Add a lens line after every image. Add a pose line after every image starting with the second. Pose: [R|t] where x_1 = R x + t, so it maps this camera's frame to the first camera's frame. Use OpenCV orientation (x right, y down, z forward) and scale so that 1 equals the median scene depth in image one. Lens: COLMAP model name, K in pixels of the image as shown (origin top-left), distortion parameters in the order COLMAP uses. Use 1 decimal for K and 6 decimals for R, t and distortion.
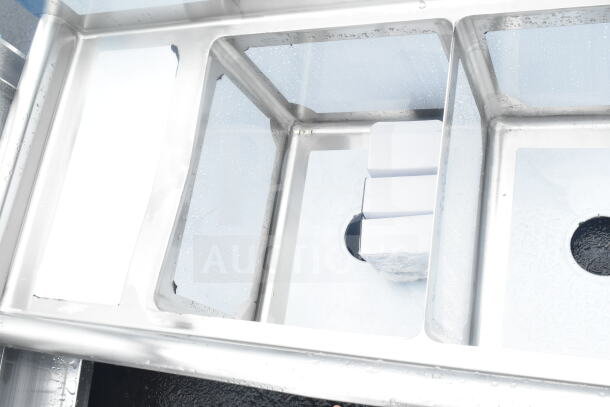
lens RADIAL K [[698.7, 0, 305.0], [0, 698.7, 203.5], [0, 0, 1]] dist [-0.003498, -0.029791]
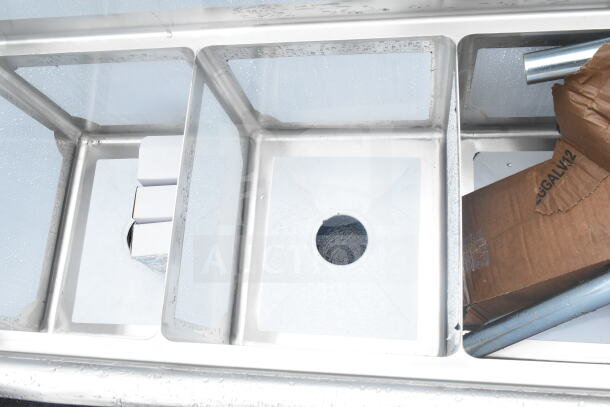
lens RADIAL K [[599.0, 0, 305.0], [0, 599.0, 203.5], [0, 0, 1]] dist [0.005113, -0.002937]
pose [[0.977278, -0.029924, 0.209840, 0.146197], [0.022720, 0.999070, 0.036656, -0.038860], [-0.210742, -0.031056, 0.977048, 0.010840]]
